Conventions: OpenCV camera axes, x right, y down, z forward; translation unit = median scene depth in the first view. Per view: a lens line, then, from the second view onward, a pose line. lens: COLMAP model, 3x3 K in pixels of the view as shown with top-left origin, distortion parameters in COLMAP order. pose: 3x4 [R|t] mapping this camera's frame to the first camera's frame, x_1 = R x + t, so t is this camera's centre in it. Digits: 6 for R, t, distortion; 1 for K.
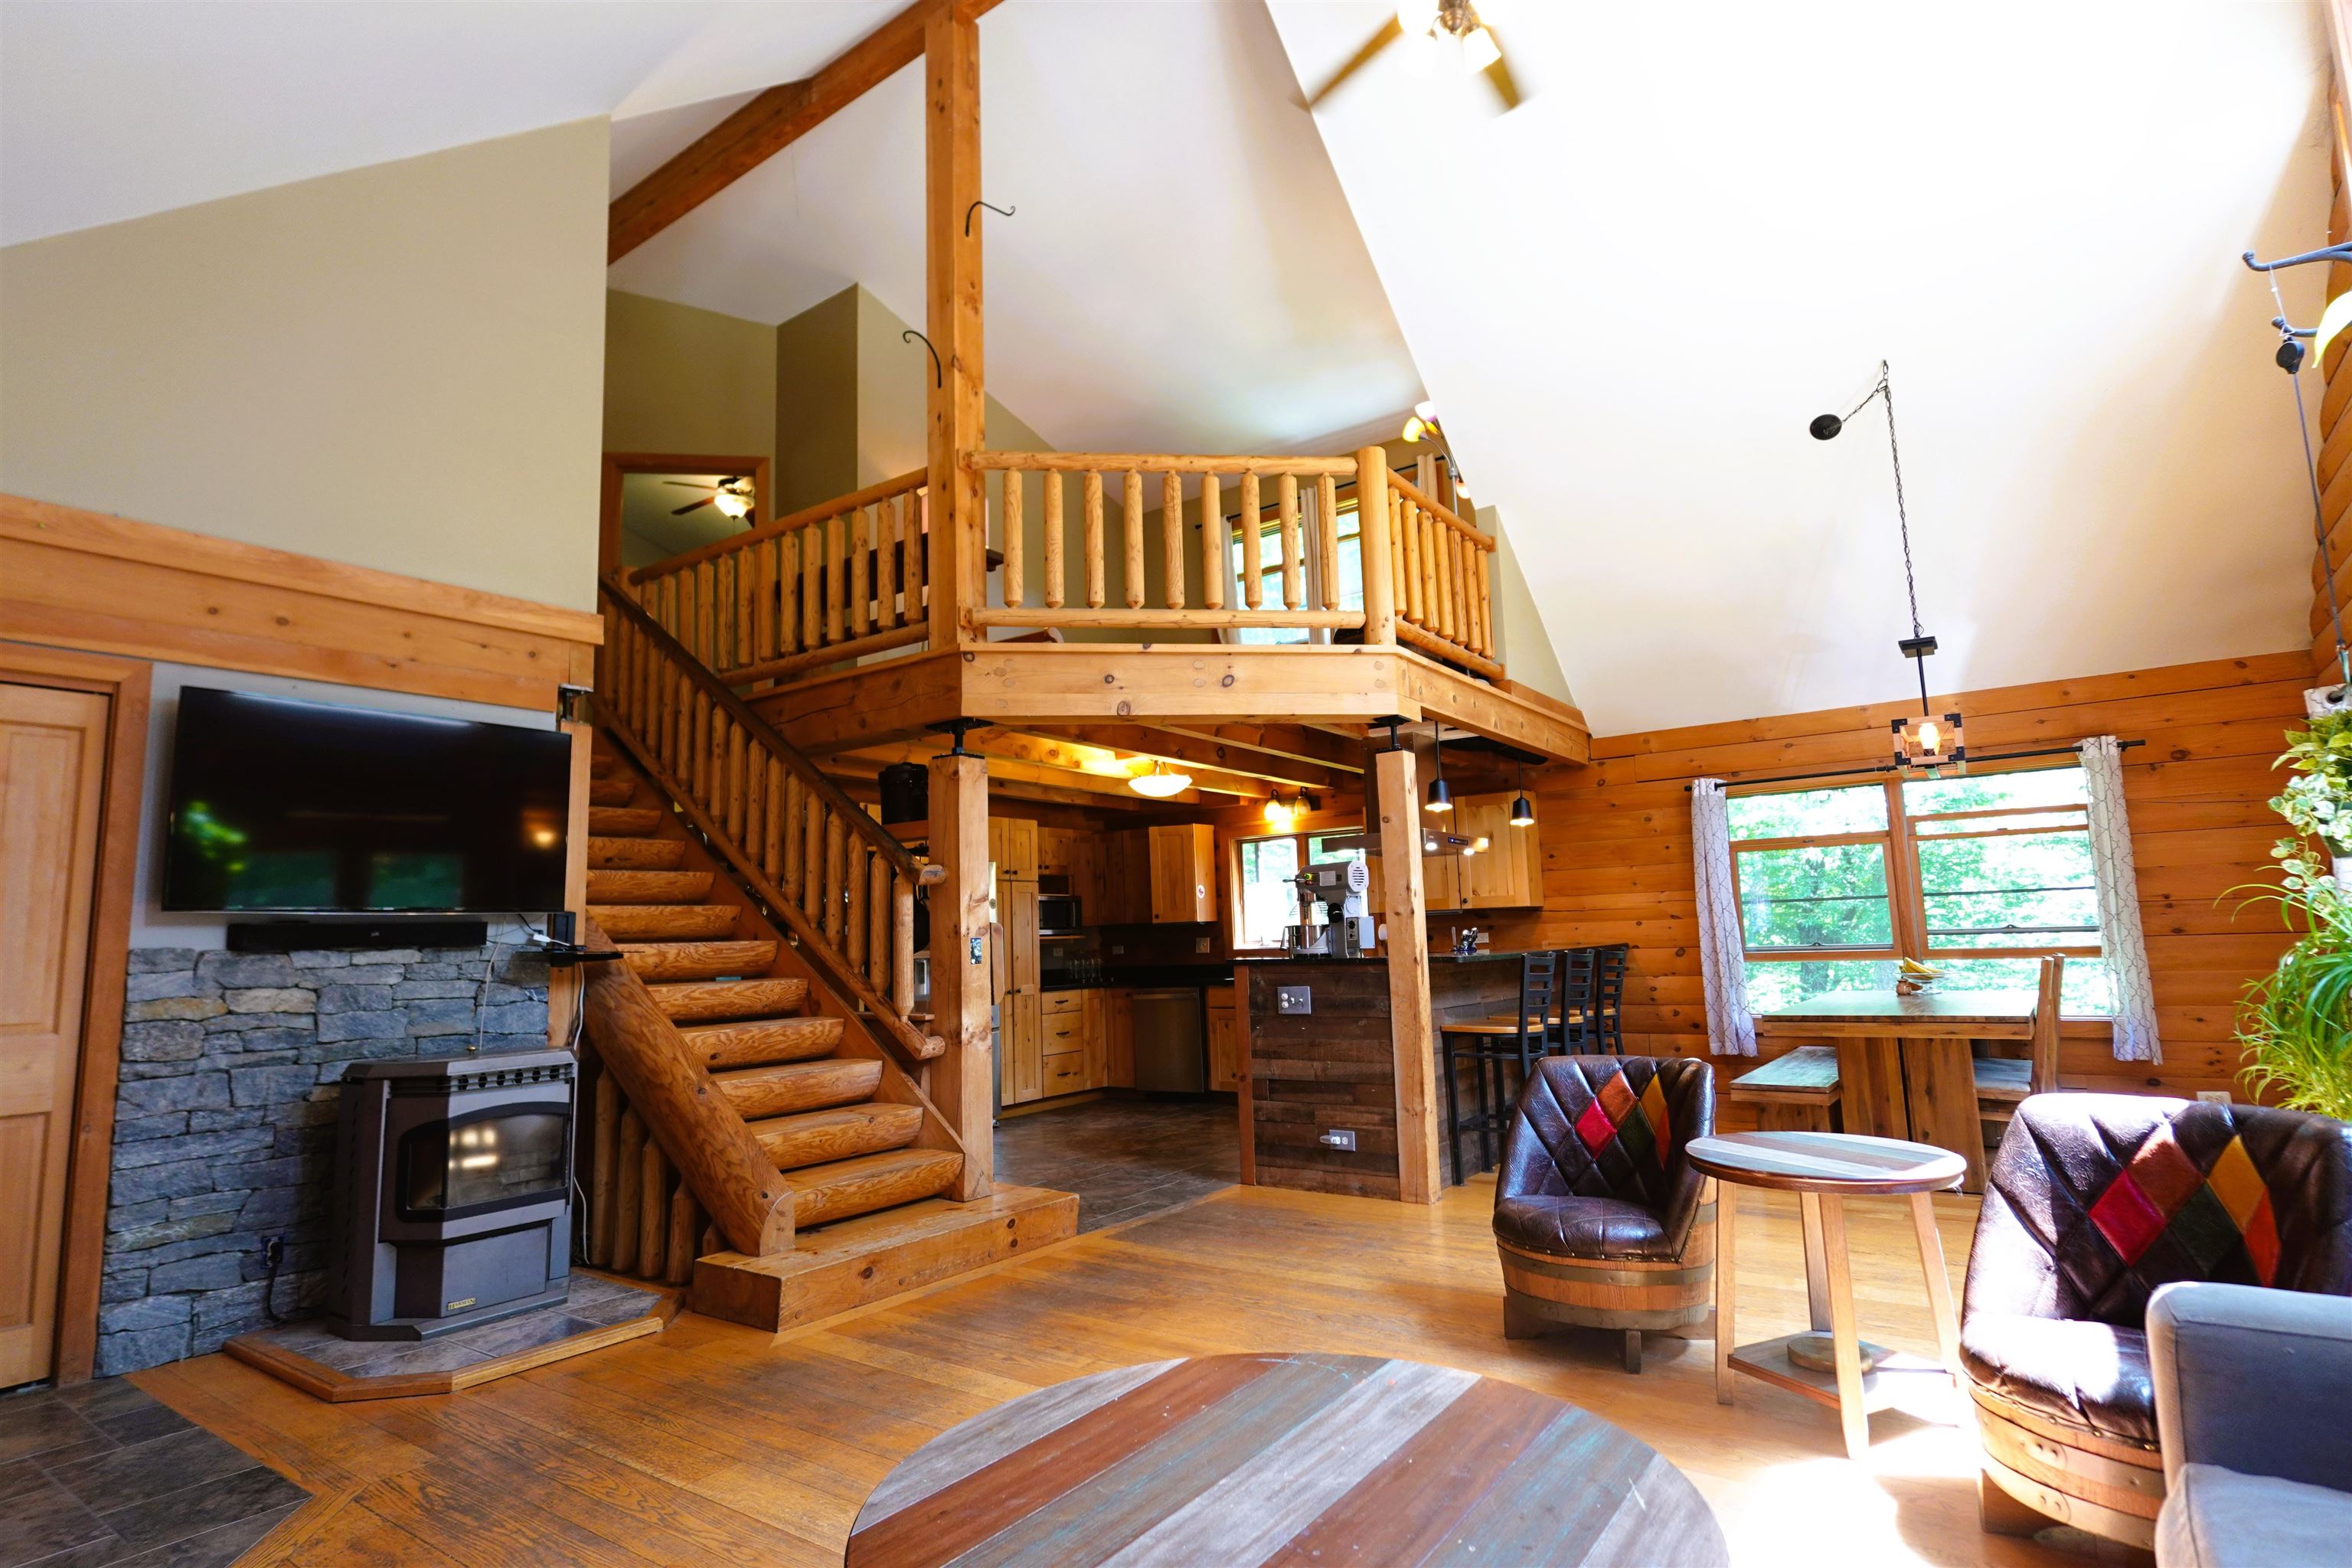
lens RADIAL K [[1185.6, 0, 1171.2], [0, 1185.6, 779.6], [0, 0, 1]] dist [-0.004102, -0.000284]
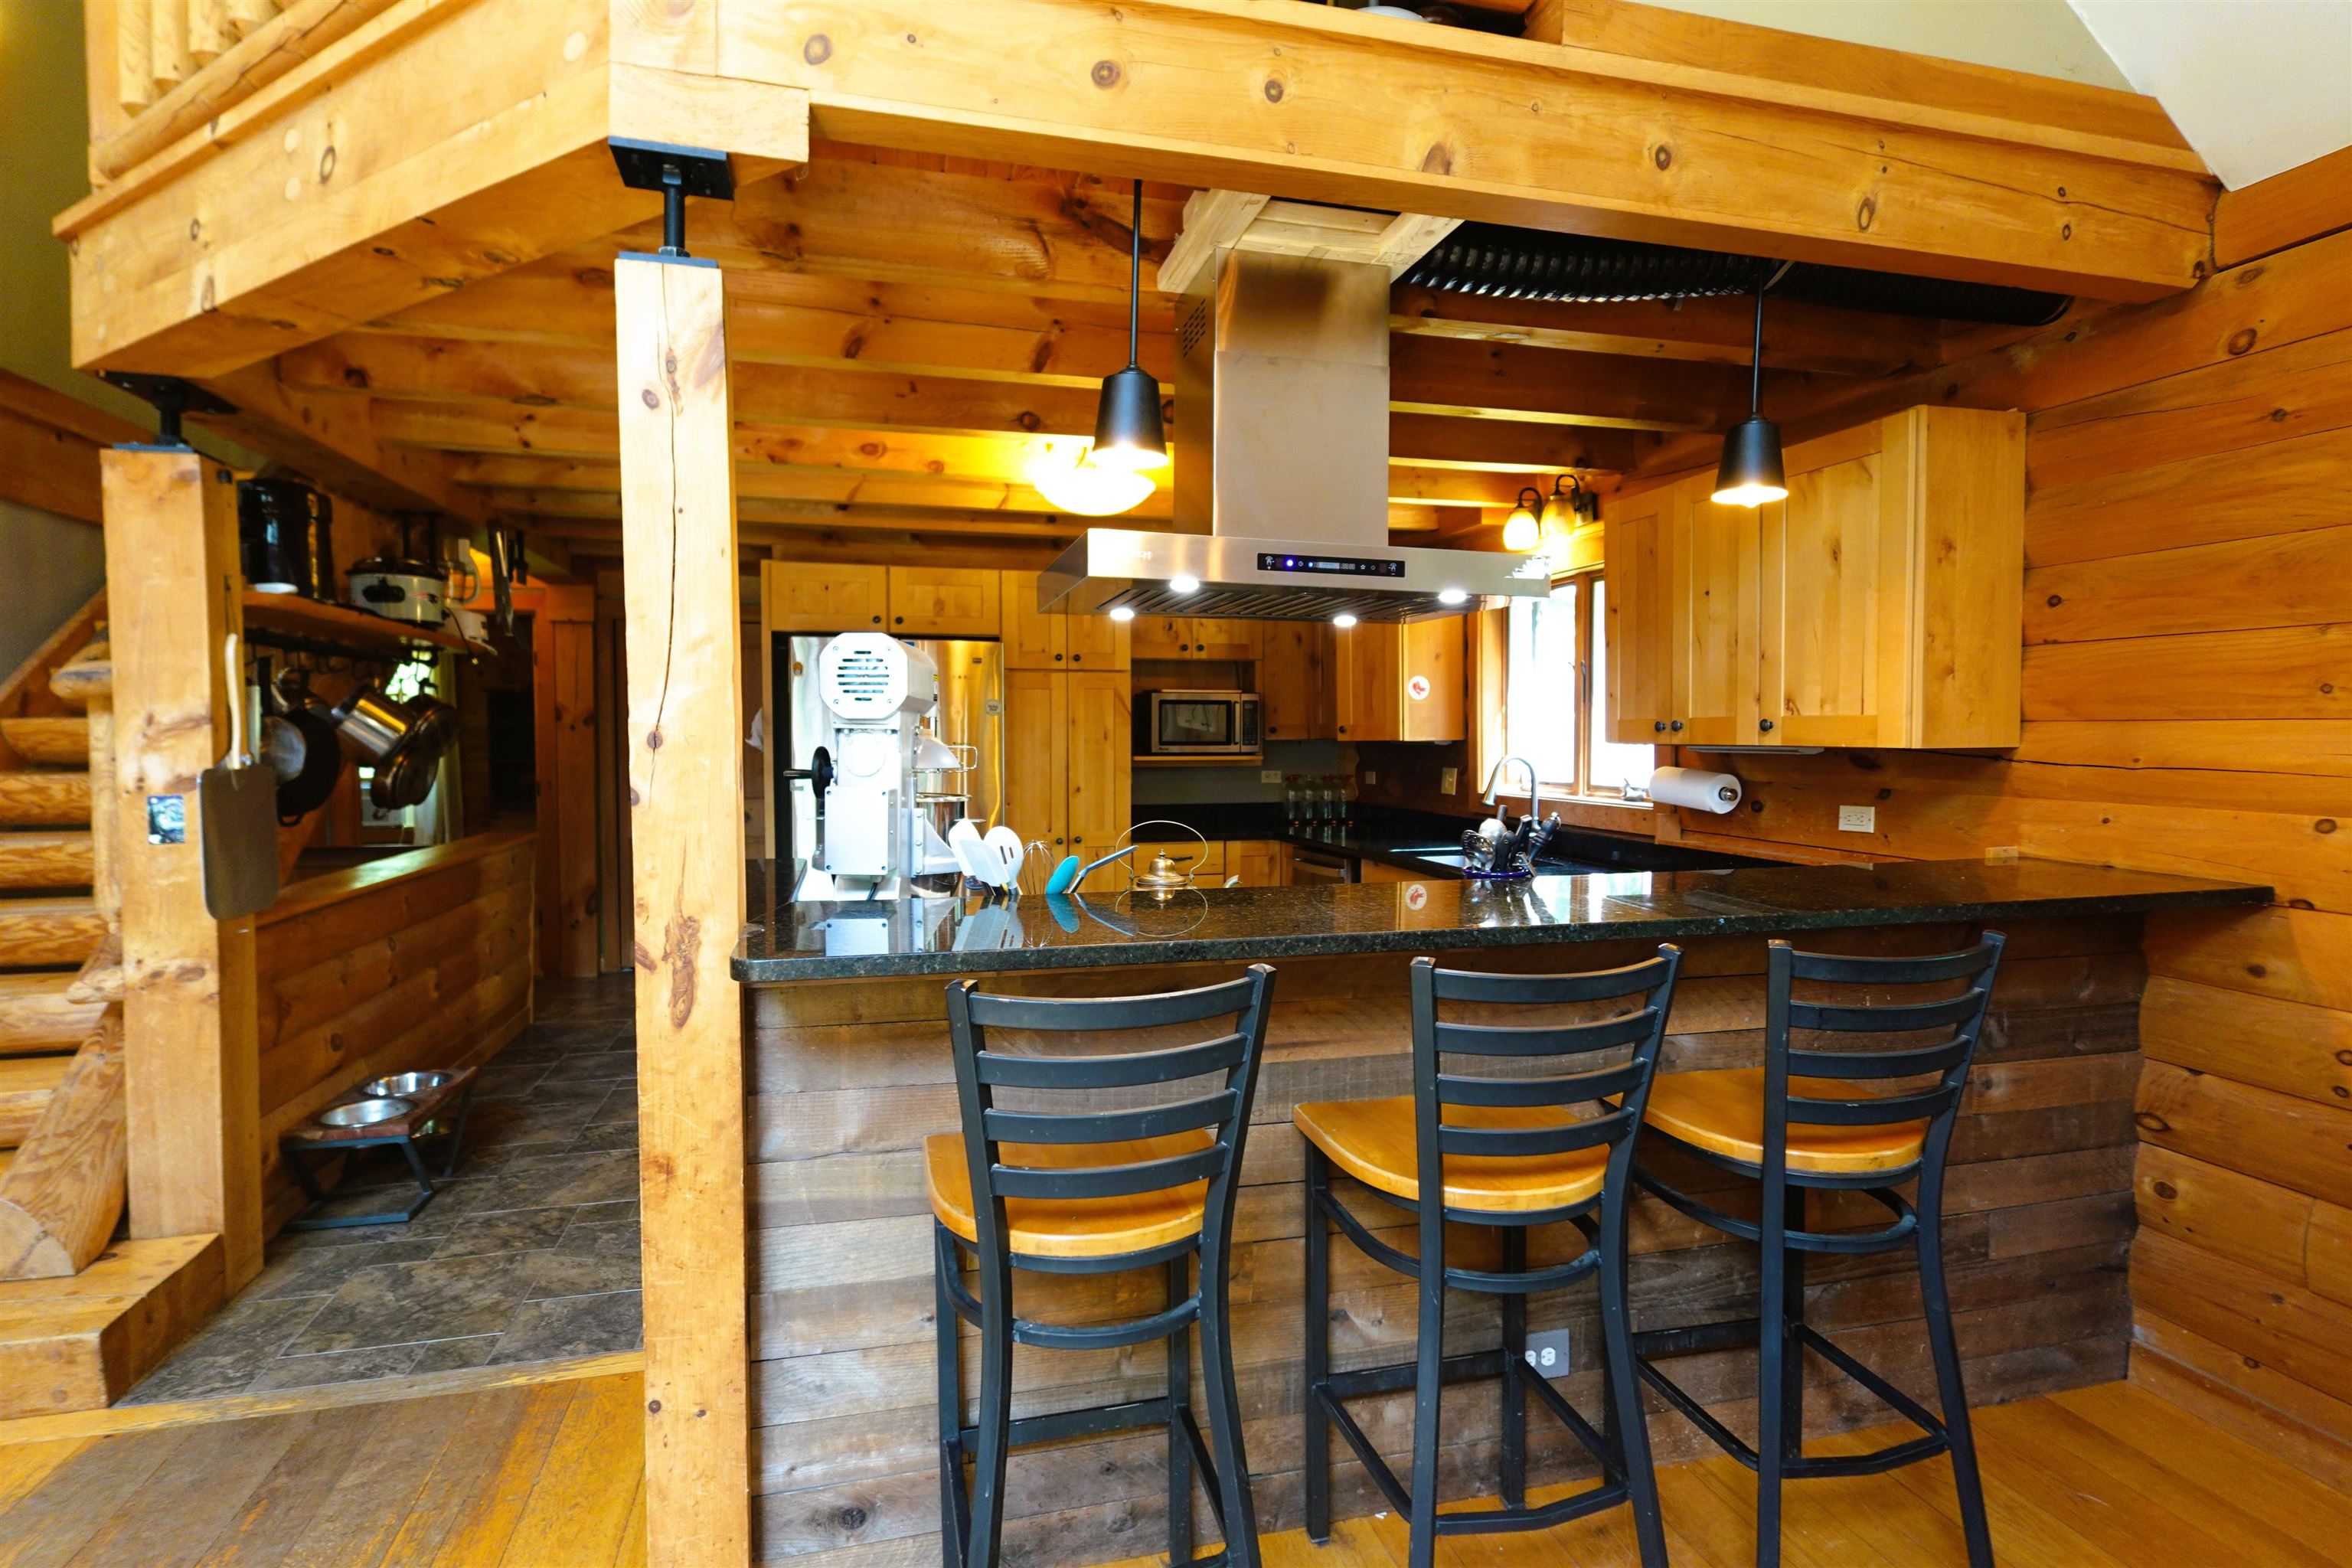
lens RADIAL K [[1185.6, 0, 1179.2], [0, 1185.6, 781.7], [0, 0, 1]] dist [-0.004102, -0.000284]
pose [[0.771723, 0.058740, -0.633240, 0.358071], [0.061955, 0.984045, 0.166784, 0.045557], [0.632933, -0.167943, 0.755771, 0.605064]]
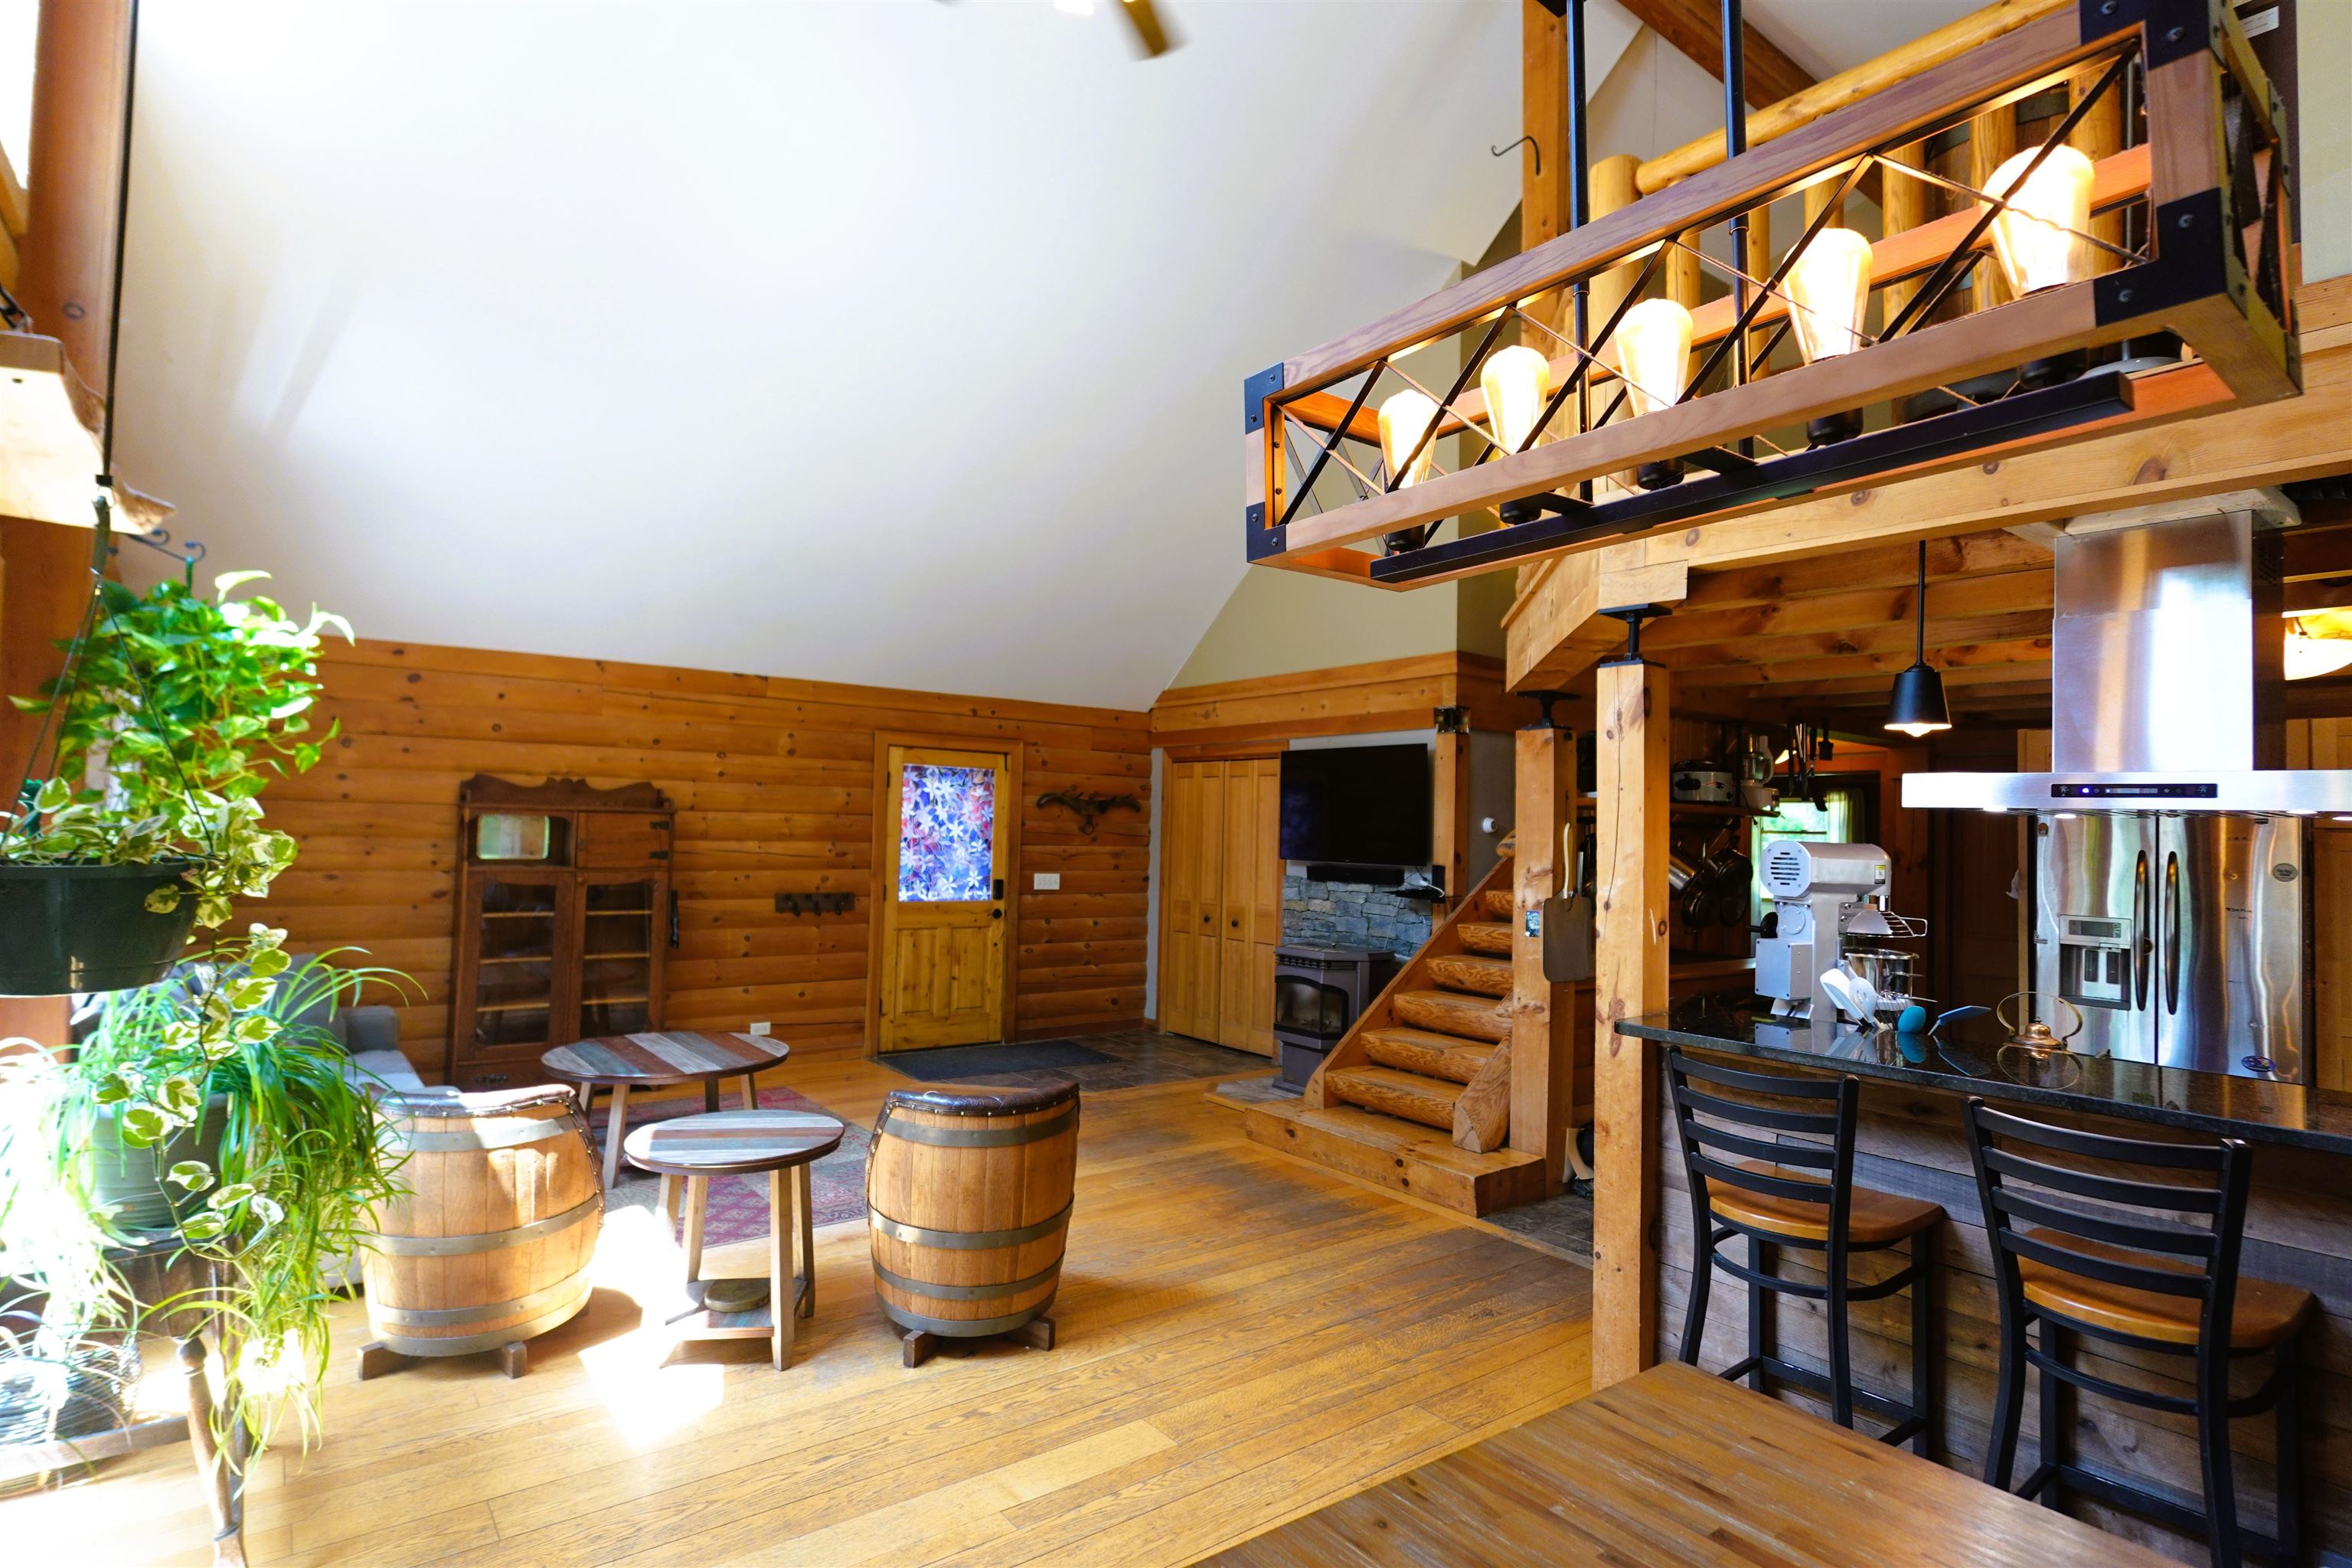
lens RADIAL K [[1185.6, 0, 1172.7], [0, 1185.6, 785.5], [0, 0, 1]] dist [-0.004102, -0.000284]
pose [[-0.286518, -0.011464, -0.958006, 0.599117], [0.115240, 0.992256, -0.046340, 0.027197], [0.951119, -0.123677, -0.282978, 0.686524]]
